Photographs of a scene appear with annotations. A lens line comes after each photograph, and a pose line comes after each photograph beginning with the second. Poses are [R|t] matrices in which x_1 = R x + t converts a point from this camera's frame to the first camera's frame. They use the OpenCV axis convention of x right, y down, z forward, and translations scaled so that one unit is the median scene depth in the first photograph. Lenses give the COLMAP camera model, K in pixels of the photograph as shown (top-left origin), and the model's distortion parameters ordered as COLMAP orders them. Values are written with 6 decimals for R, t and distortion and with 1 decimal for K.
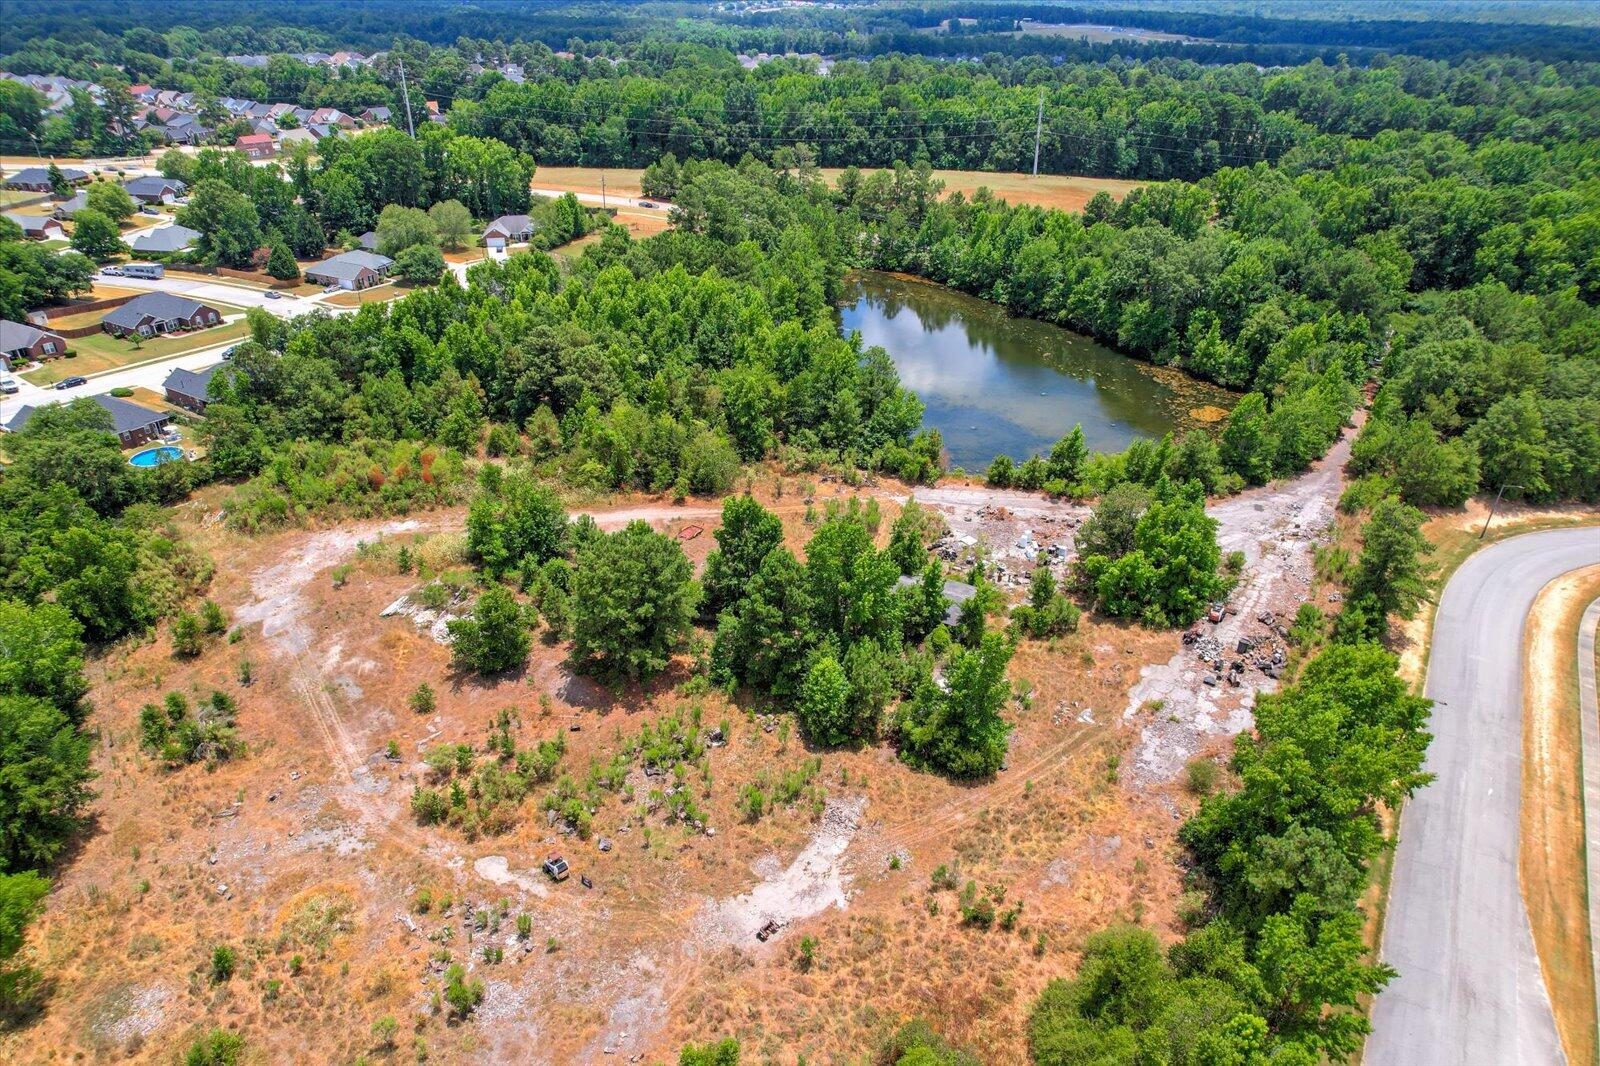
lens RADIAL K [[1023.9, 0, 799.2], [0, 1023.9, 527.2], [0, 0, 1]] dist [-0.077289, 0.071181]
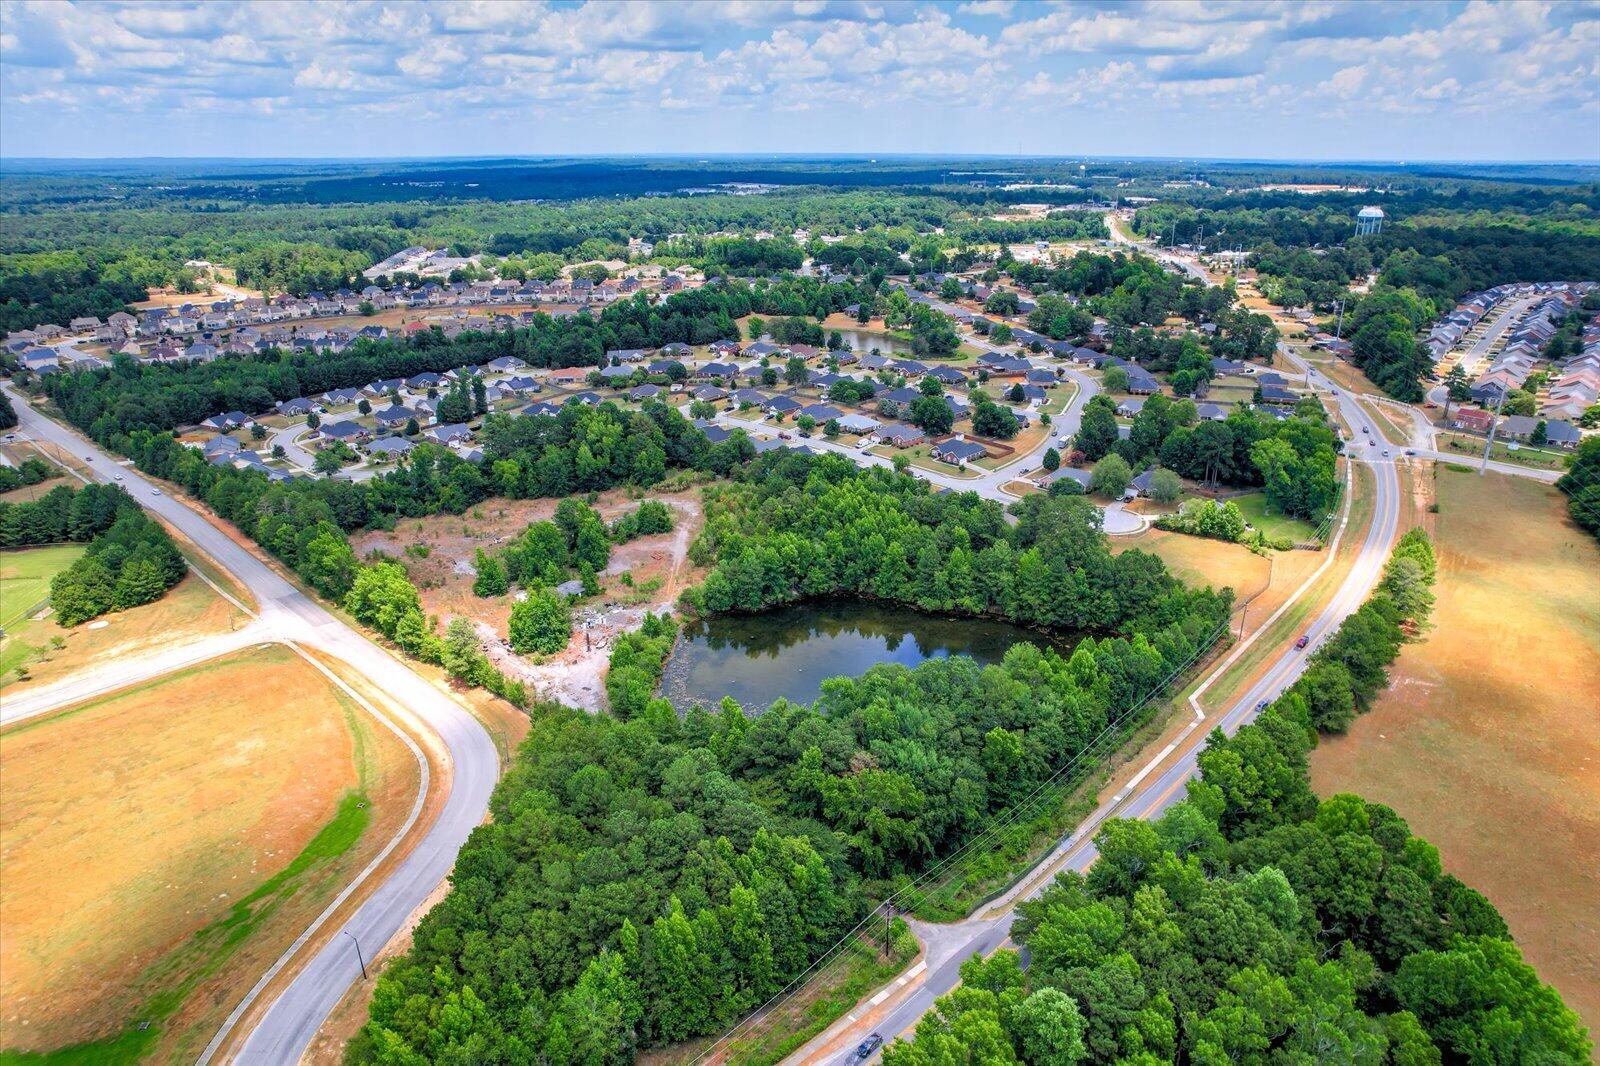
lens RADIAL K [[1023.9, 0, 802.5], [0, 1023.9, 529.3], [0, 0, 1]] dist [-0.077289, 0.071181]
pose [[-0.191692, 0.345749, -0.918538, 1.818582], [-0.468078, 0.790393, 0.395198, -1.045980], [0.862646, 0.505704, 0.010326, 1.147395]]
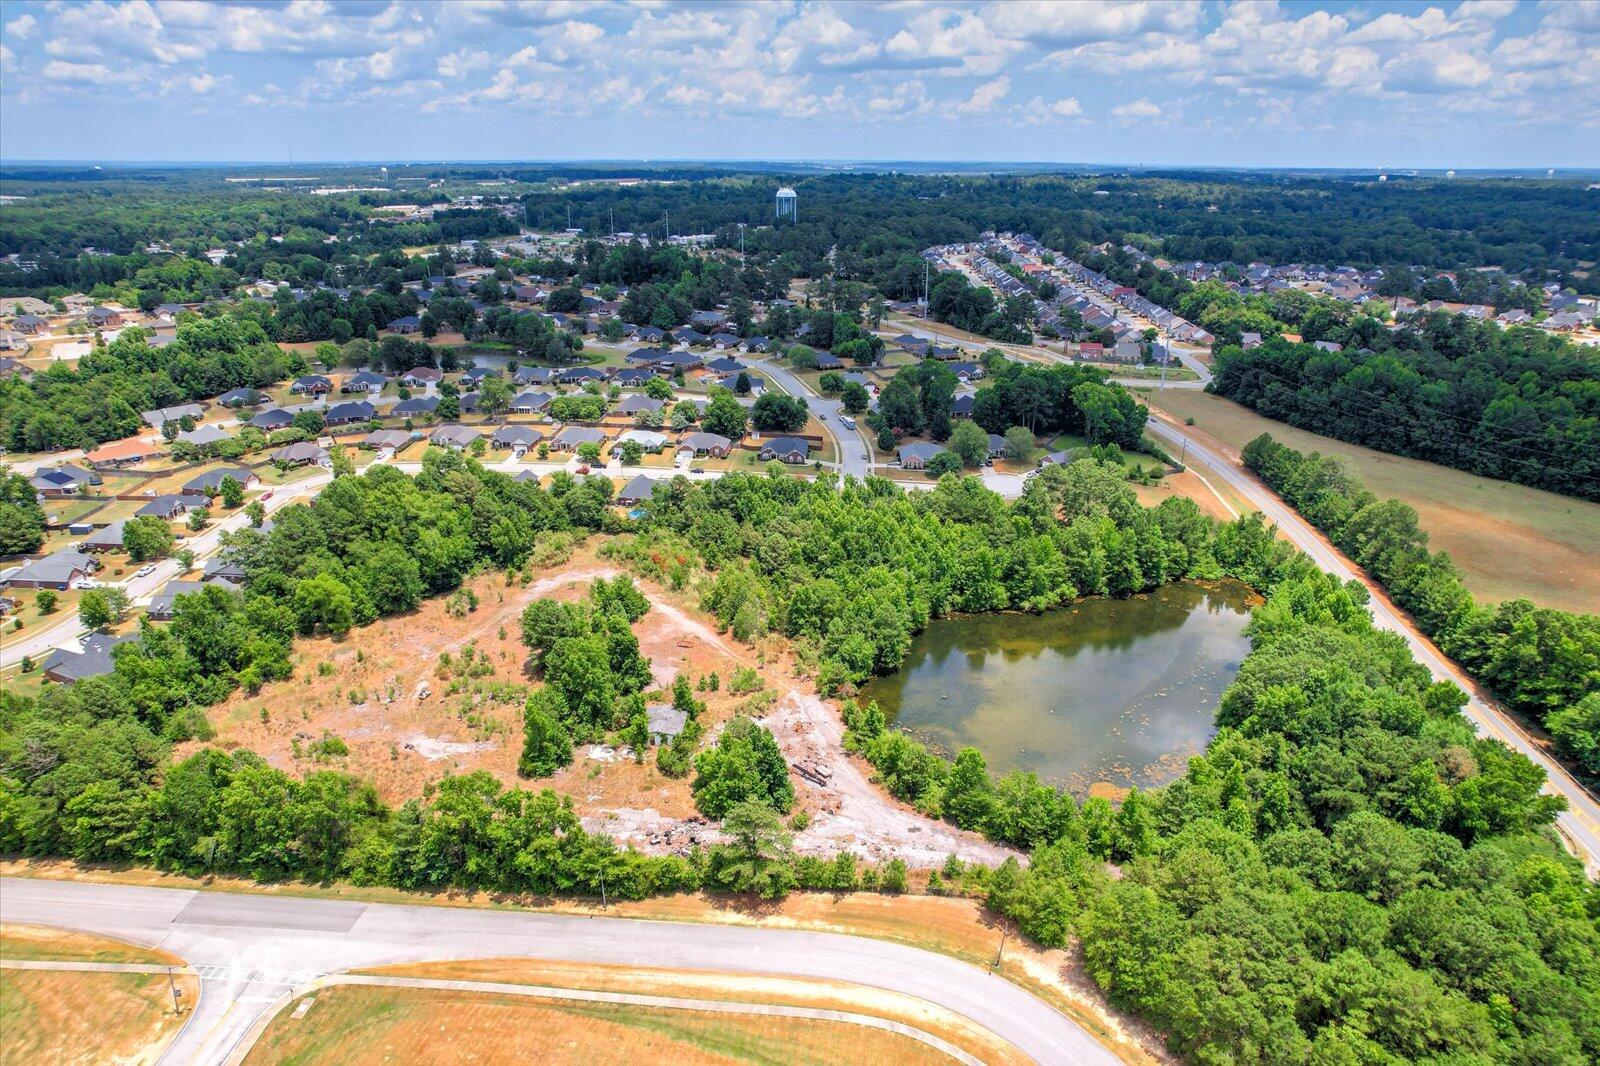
lens RADIAL K [[1023.9, 0, 805.2], [0, 1023.9, 527.0], [0, 0, 1]] dist [-0.077289, 0.071181]
pose [[0.466807, 0.307258, -0.829267, 1.259567], [-0.425354, 0.900125, 0.094074, -0.391377], [0.775348, 0.308817, 0.550878, 0.137479]]
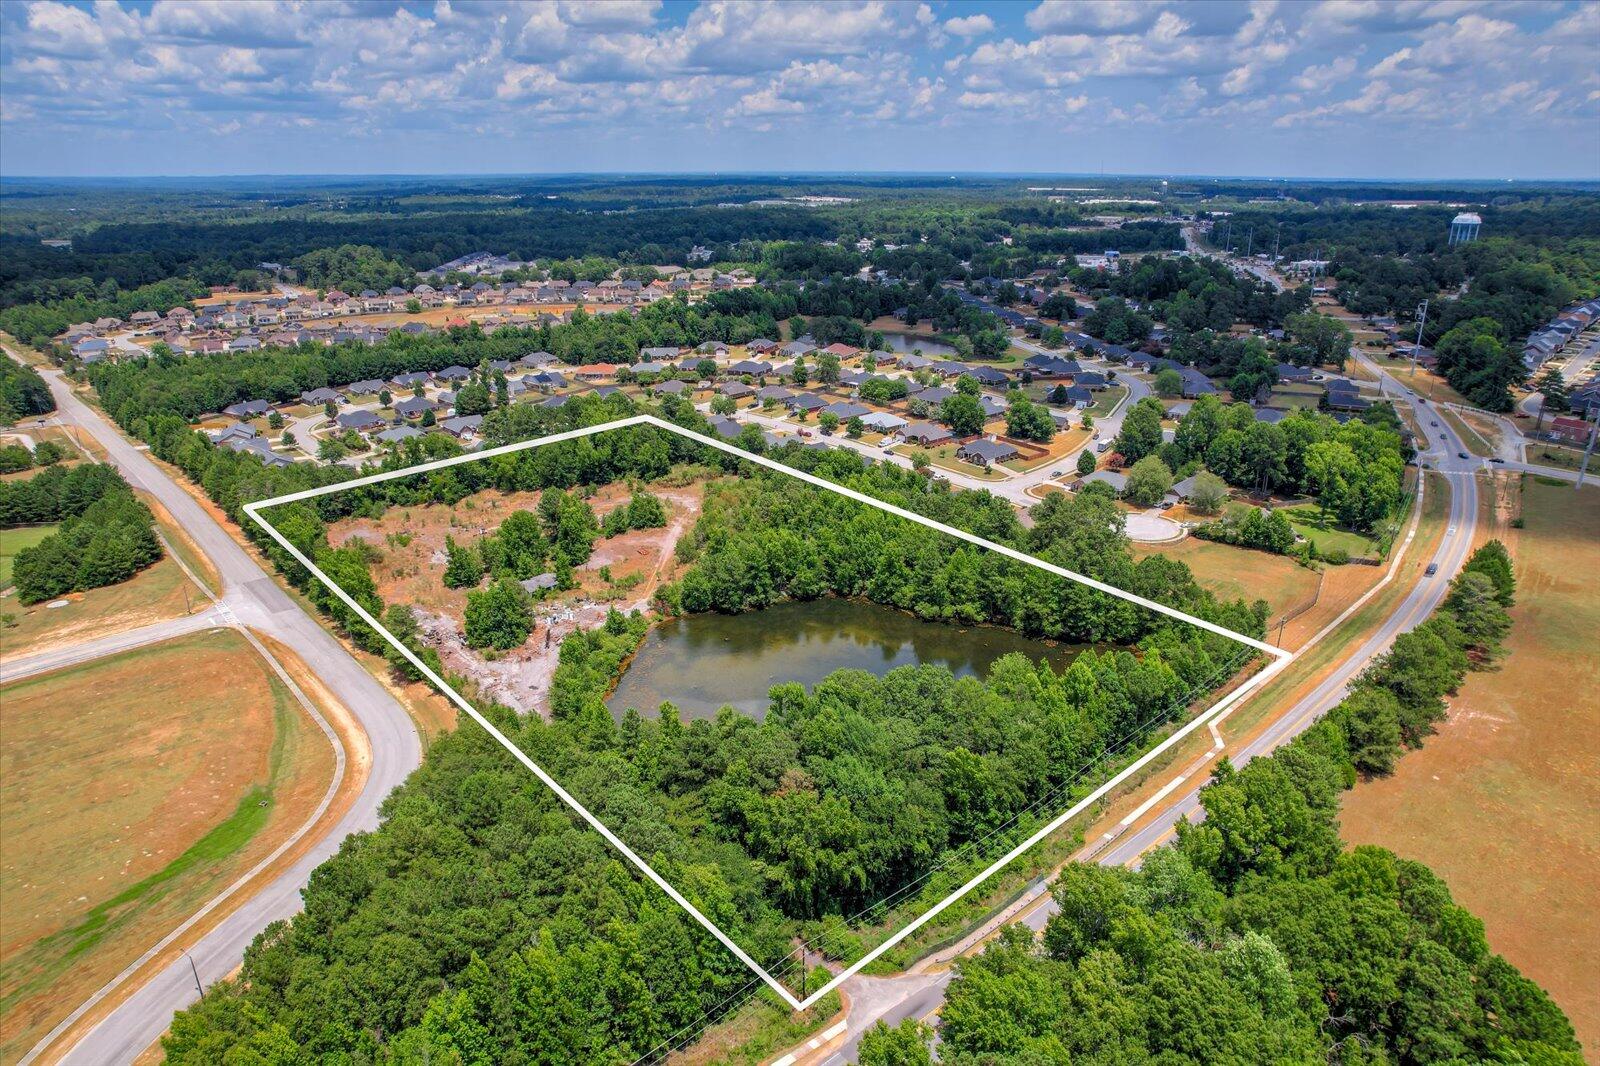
lens RADIAL K [[1023.9, 0, 802.2], [0, 1023.9, 527.0], [0, 0, 1]] dist [-0.077289, 0.071181]
pose [[-0.266755, 0.322617, -0.908163, 1.644883], [-0.459562, 0.785699, 0.414100, -1.020604], [0.847139, 0.527821, -0.061327, 1.298644]]
